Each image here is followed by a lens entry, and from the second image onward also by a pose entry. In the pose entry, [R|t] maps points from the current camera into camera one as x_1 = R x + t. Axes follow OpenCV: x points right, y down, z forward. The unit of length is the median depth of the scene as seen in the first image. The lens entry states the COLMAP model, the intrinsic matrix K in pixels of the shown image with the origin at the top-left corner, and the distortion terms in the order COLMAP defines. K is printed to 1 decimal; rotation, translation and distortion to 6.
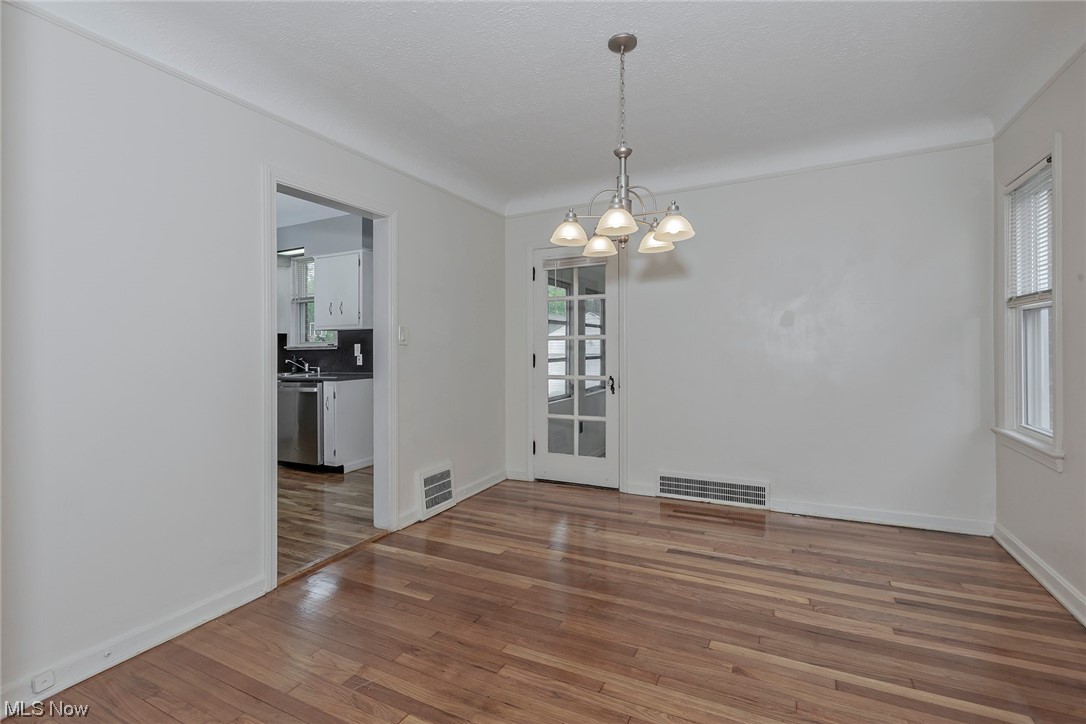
lens RADIAL K [[488.9, 0, 547.5], [0, 488.9, 352.3], [0, 0, 1]] dist [-0.001758, -0.000325]
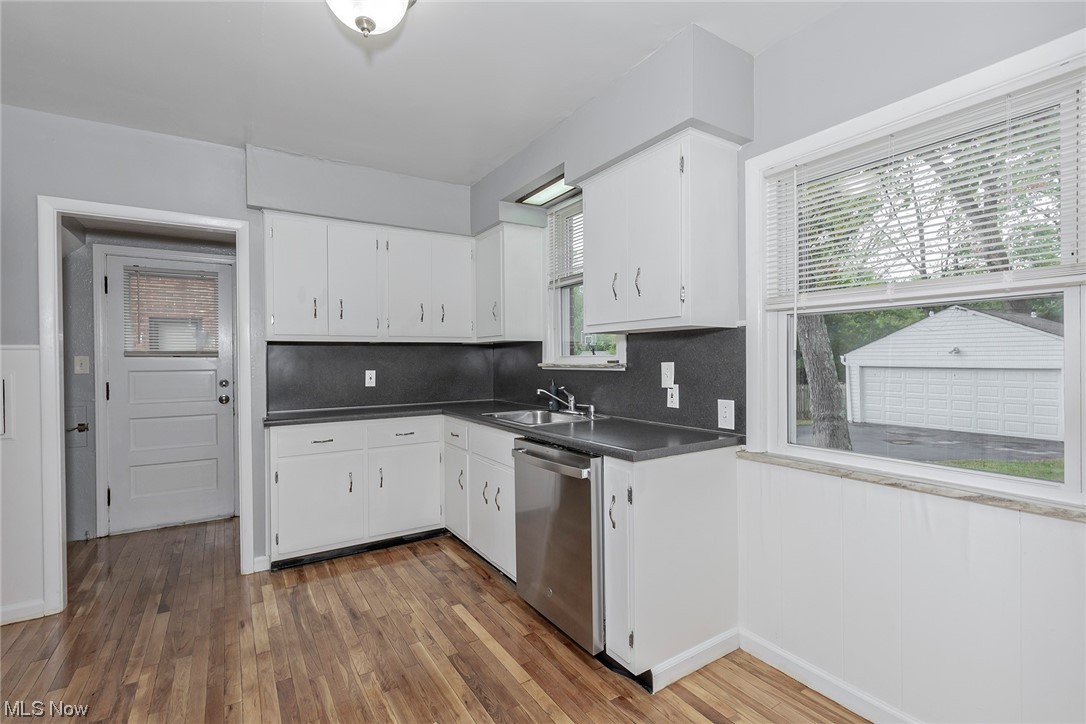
lens RADIAL K [[488.9, 0, 547.5], [0, 488.9, 352.3], [0, 0, 1]] dist [-0.001758, -0.000325]
pose [[0.866743, -0.005098, -0.498728, -0.247658], [0.003530, 0.999985, -0.004087, -0.024008], [0.498742, 0.001782, 0.866749, 0.521476]]
